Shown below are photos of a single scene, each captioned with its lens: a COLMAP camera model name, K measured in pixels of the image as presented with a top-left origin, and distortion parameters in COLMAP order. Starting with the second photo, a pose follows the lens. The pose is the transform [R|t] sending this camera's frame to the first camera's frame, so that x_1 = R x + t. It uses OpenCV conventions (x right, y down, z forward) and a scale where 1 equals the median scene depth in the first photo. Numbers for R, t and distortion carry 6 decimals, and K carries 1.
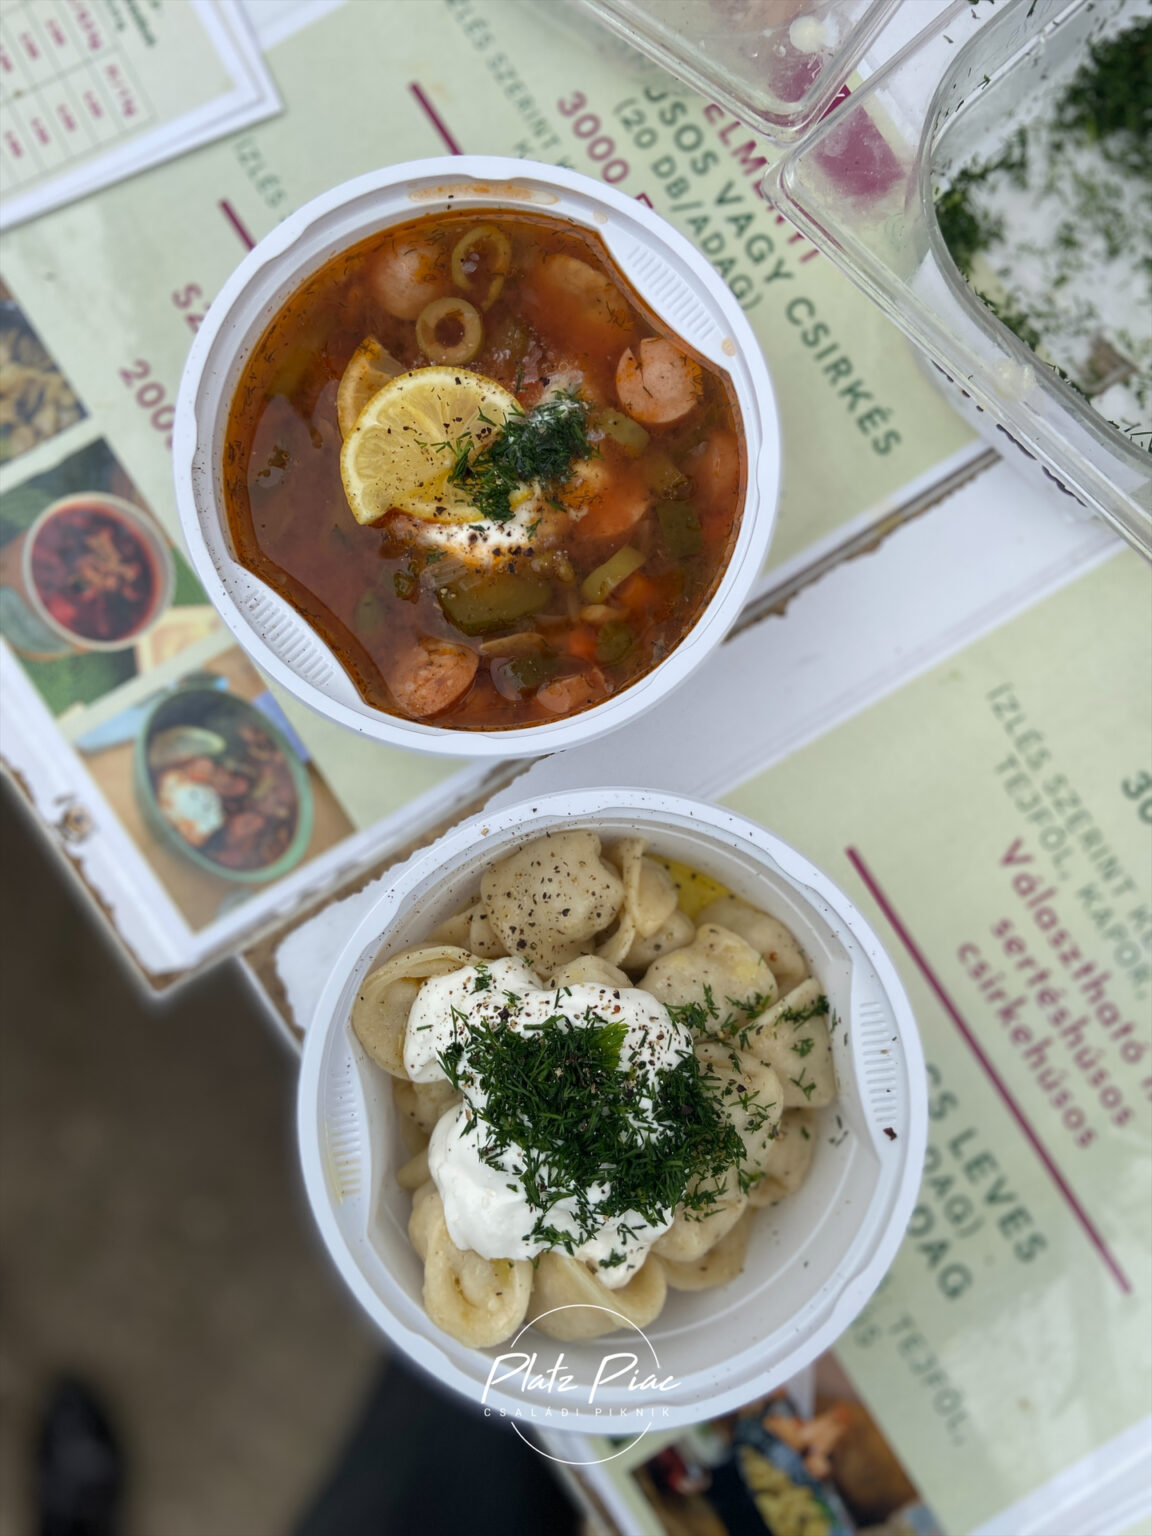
lens RADIAL K [[1139.7, 0, 576.0], [0, 1139.7, 768.0], [0, 0, 1]] dist [0.001620, 0.003791]
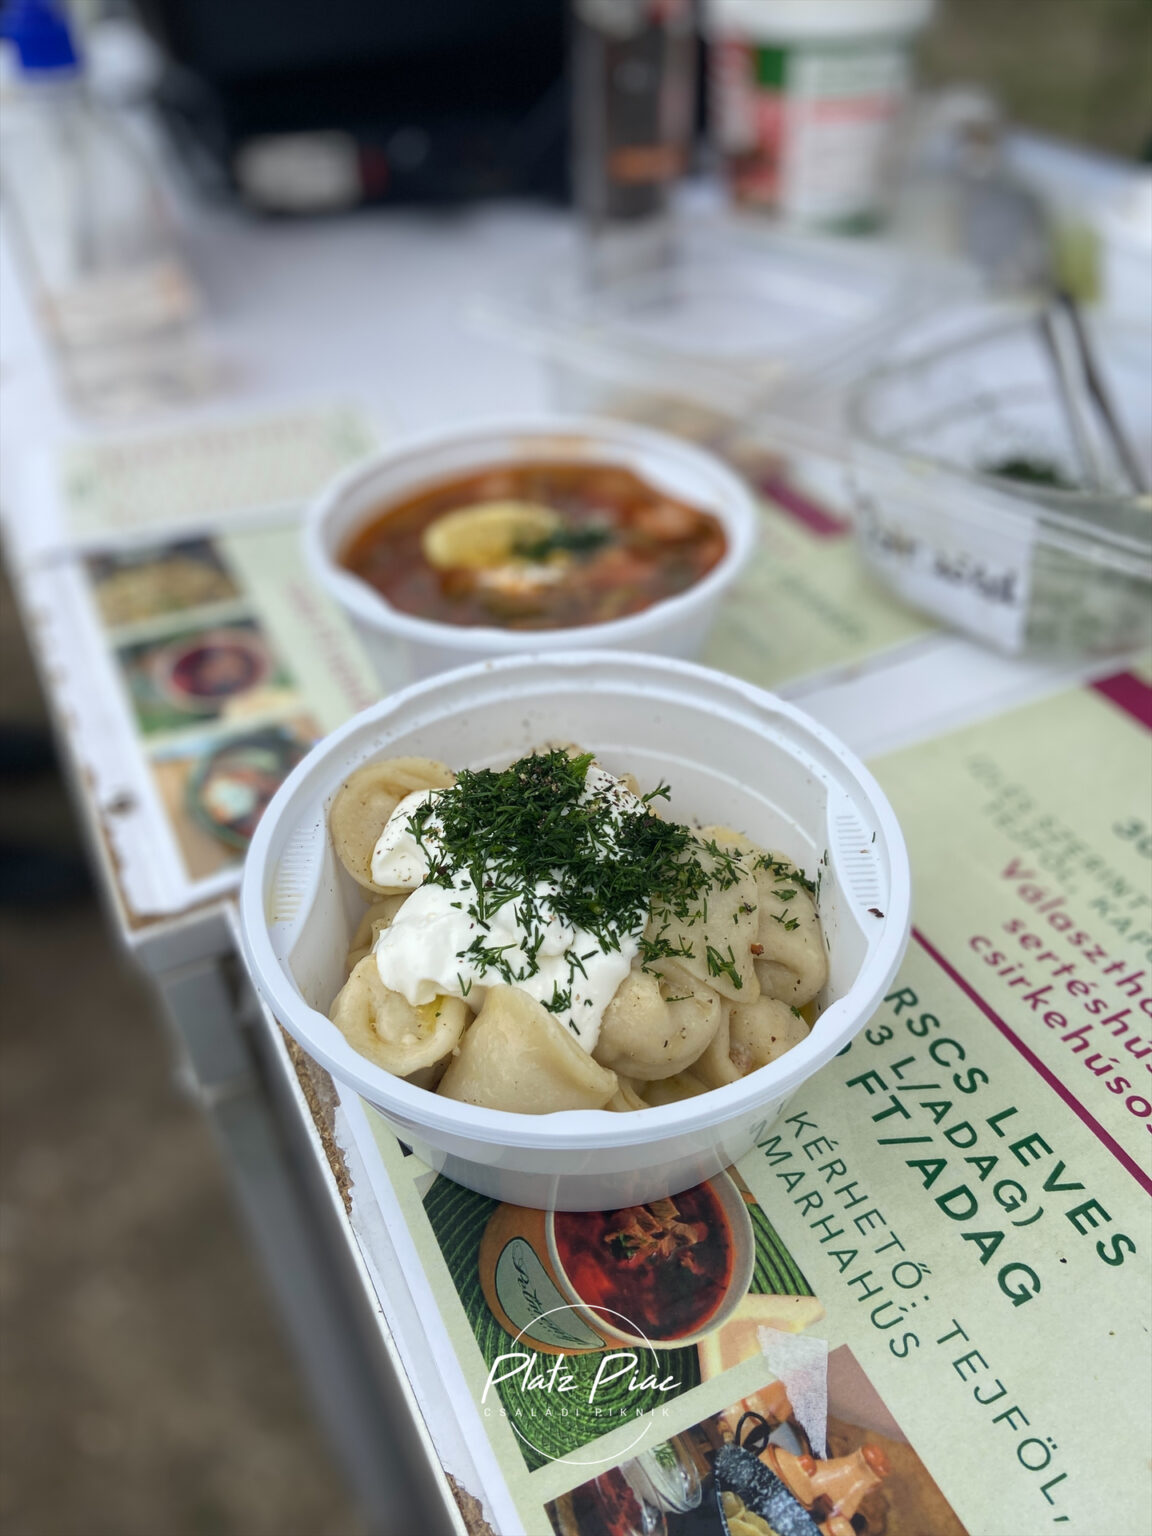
lens RADIAL K [[1185.1, 0, 576.0], [0, 1185.1, 768.0], [0, 0, 1]] dist [0.002388, -0.003221]
pose [[0.993225, 0.045537, -0.106909, 0.114797], [-0.109256, 0.679280, -0.725701, 0.816167], [0.039575, 0.732465, 0.679653, 0.226581]]
